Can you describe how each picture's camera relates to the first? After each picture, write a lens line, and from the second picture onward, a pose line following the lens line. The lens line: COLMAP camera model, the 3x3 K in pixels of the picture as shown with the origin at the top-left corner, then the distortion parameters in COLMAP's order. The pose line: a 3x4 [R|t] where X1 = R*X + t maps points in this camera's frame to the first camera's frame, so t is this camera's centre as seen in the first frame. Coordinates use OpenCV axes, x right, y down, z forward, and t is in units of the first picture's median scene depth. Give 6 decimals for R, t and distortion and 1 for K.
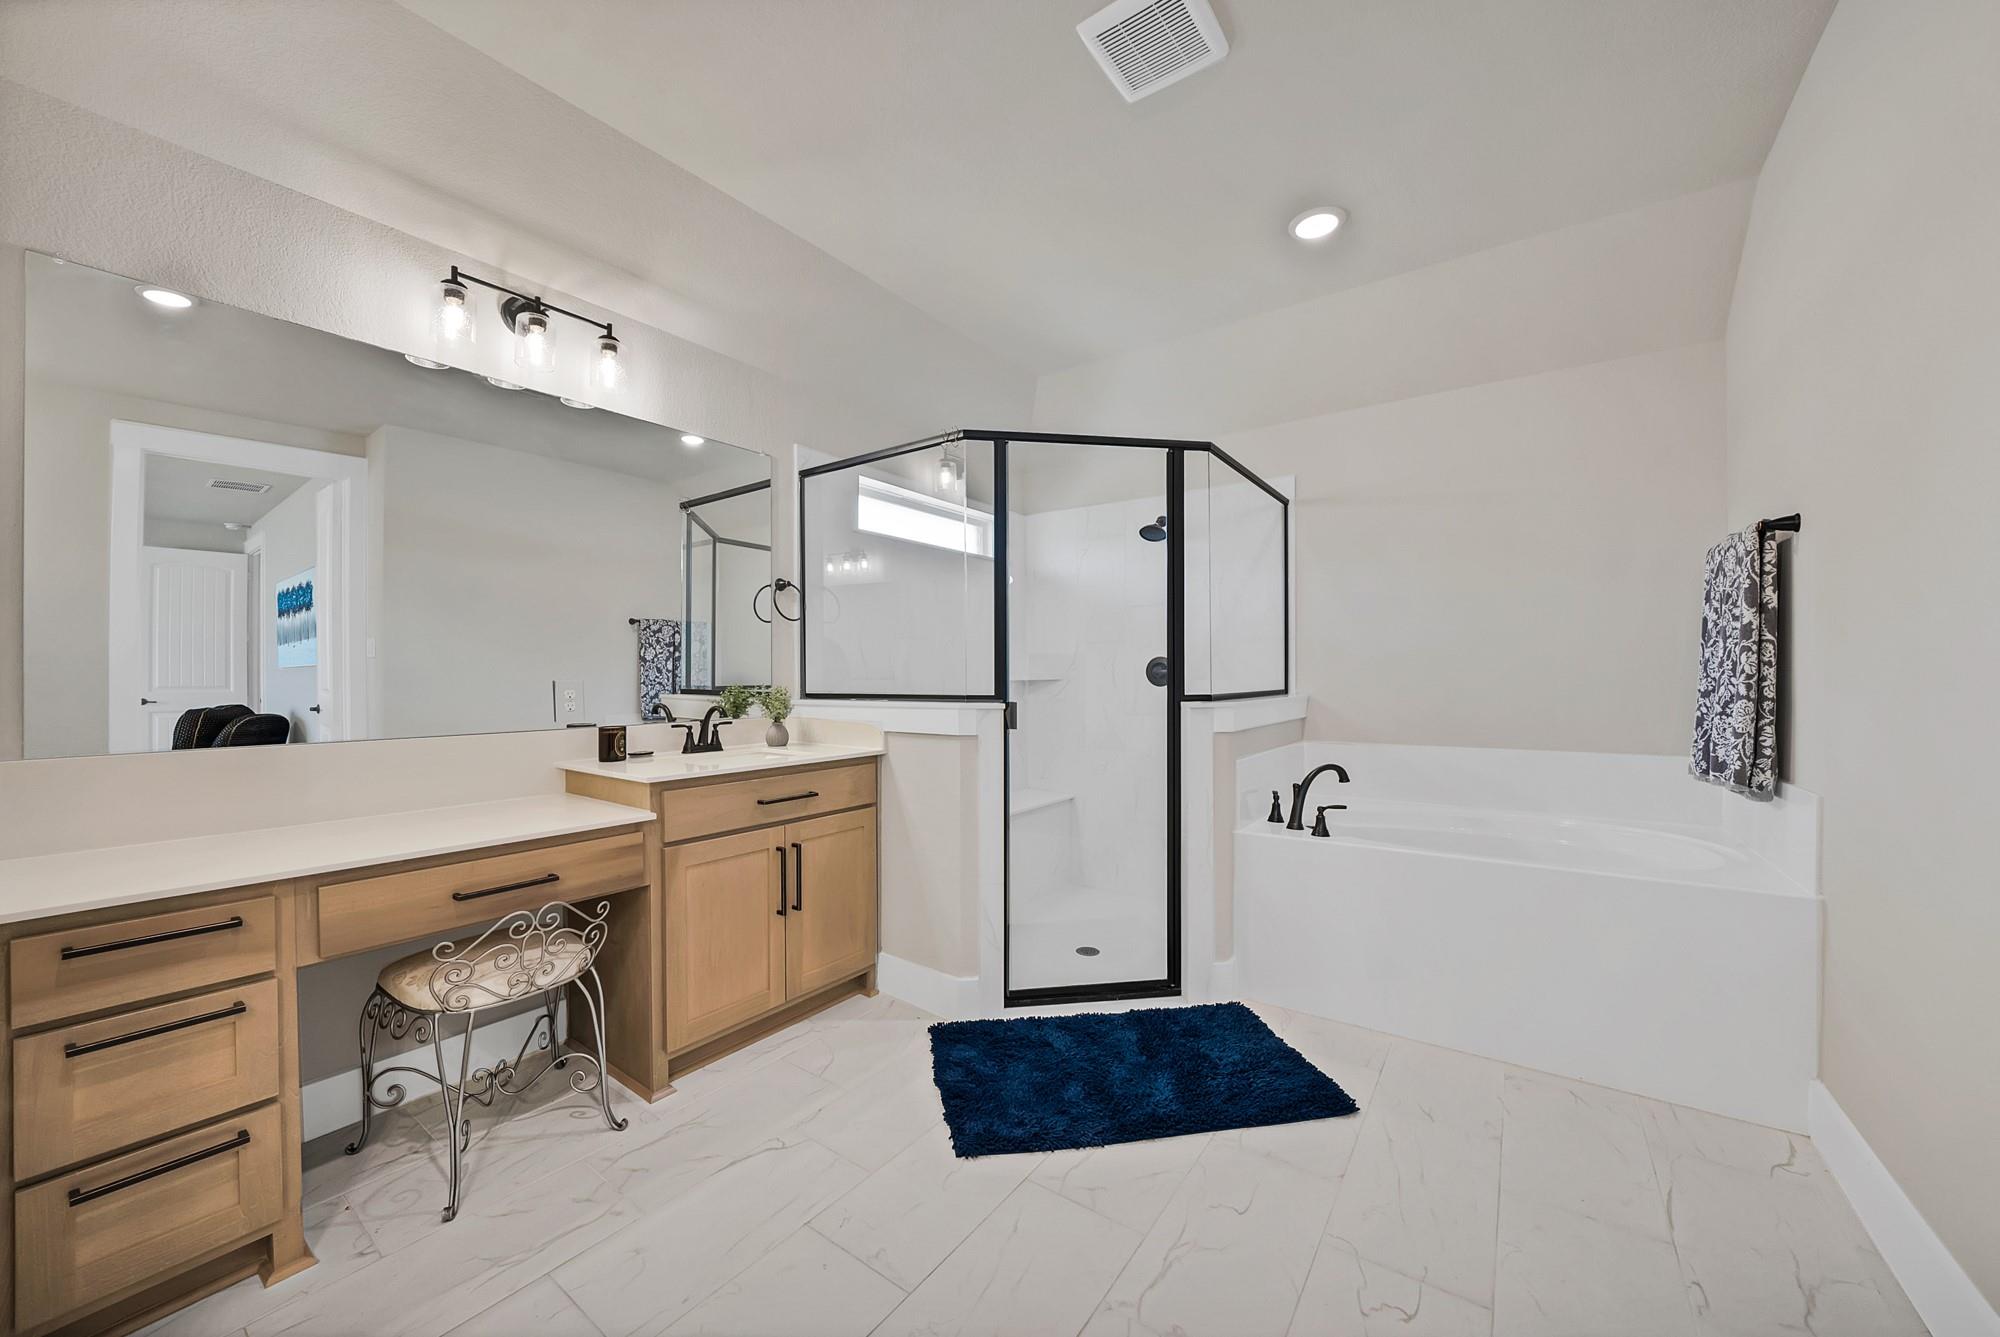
lens RADIAL K [[720.4, 0, 1003.5], [0, 720.4, 679.6], [0, 0, 1]] dist [-0.018010, -0.000146]
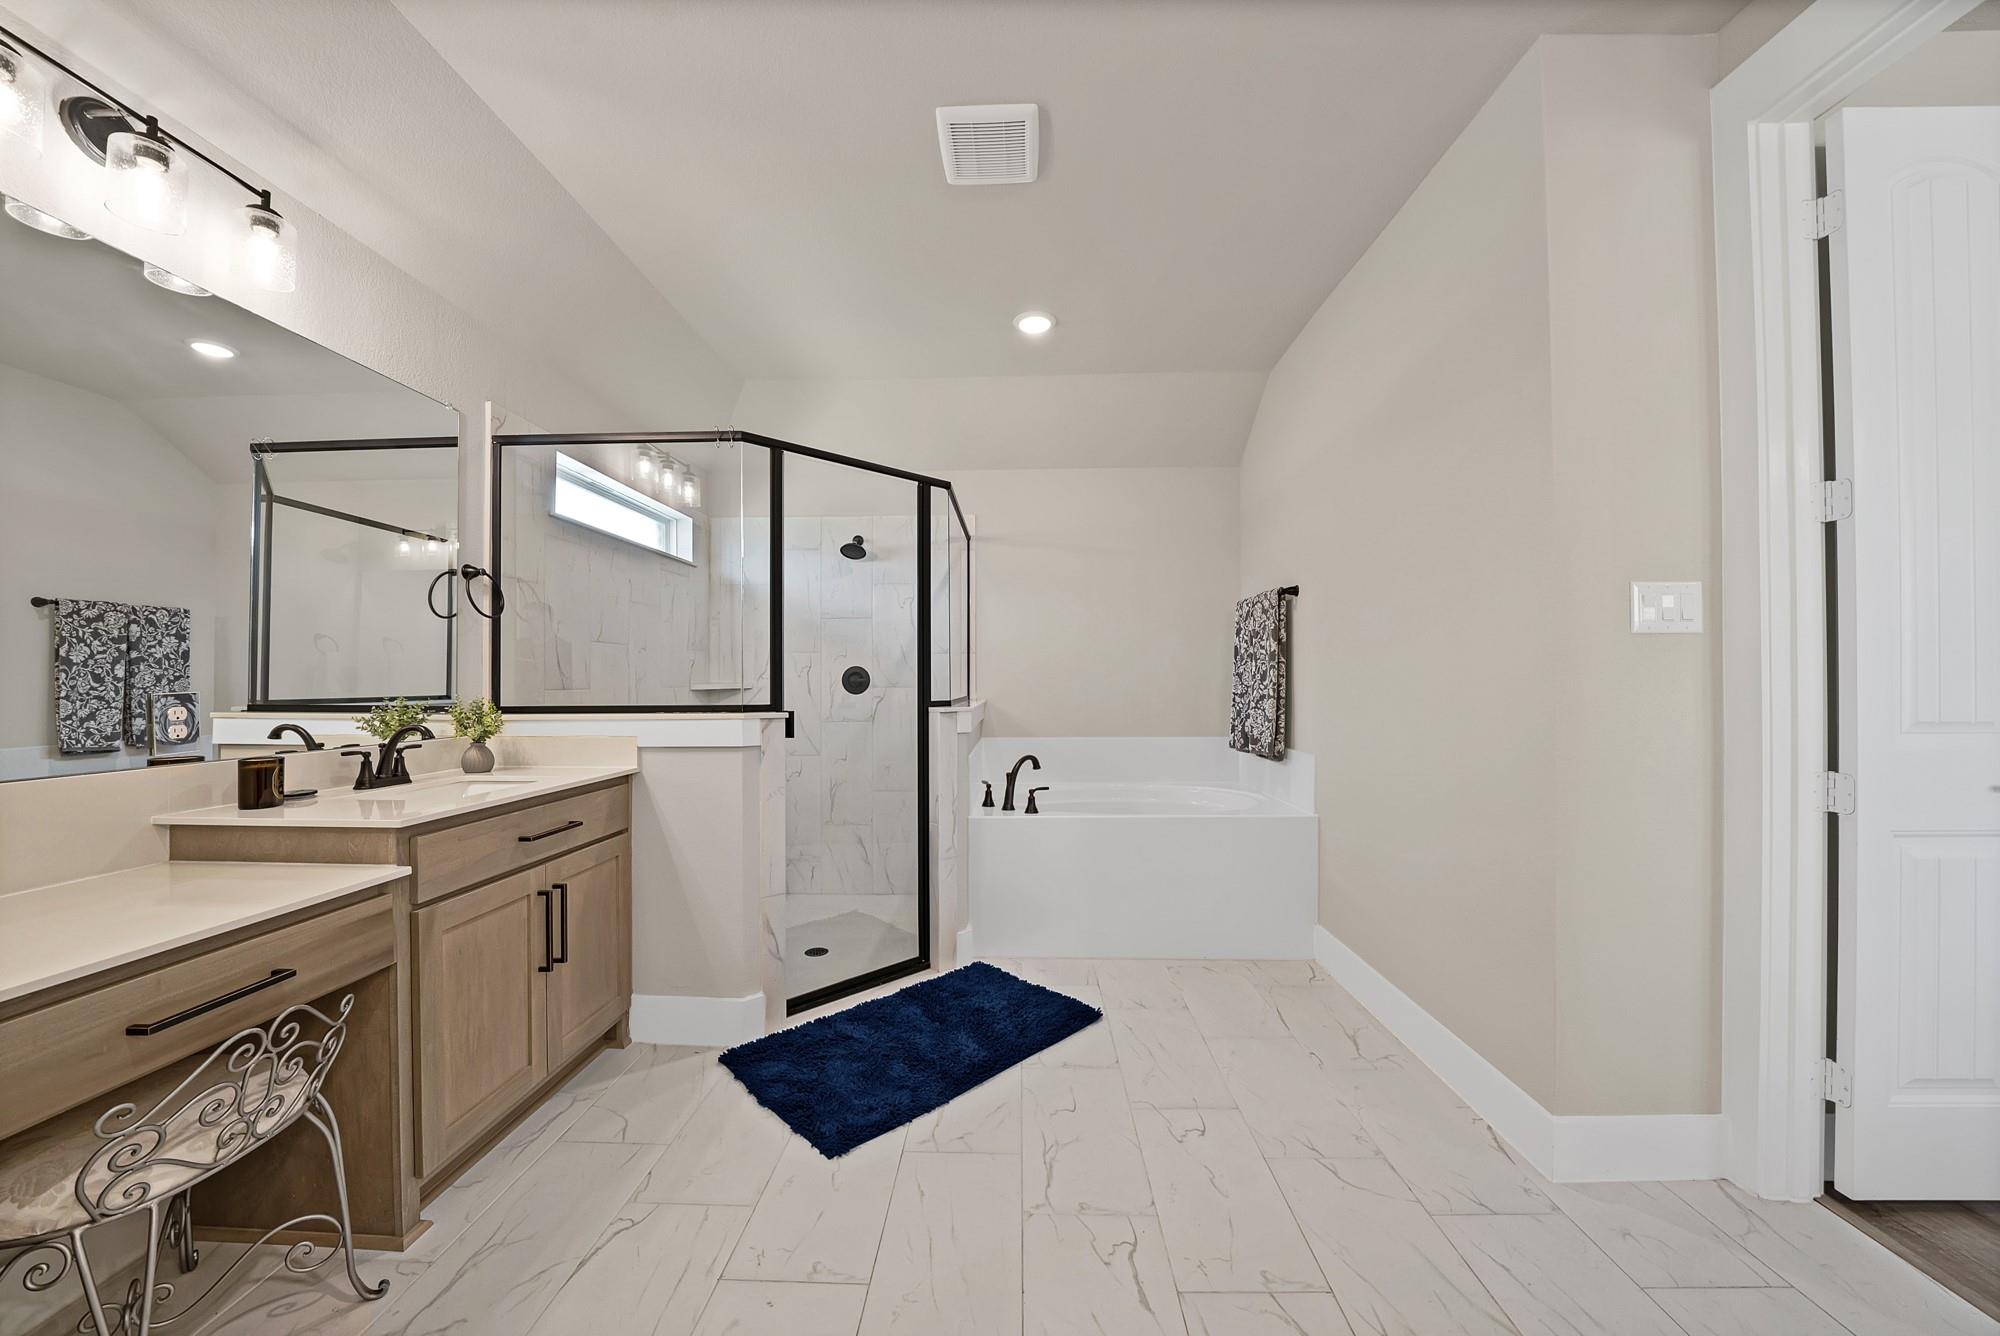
lens RADIAL K [[694.7, 0, 1001.4], [0, 694.7, 681.5], [0, 0, 1]] dist [-0.022785, 0.002888]
pose [[0.828224, 0.000017, 0.560397, -0.310175], [0.005535, 0.999951, -0.008210, -0.000223], [-0.560370, 0.009901, 0.828183, 0.037409]]
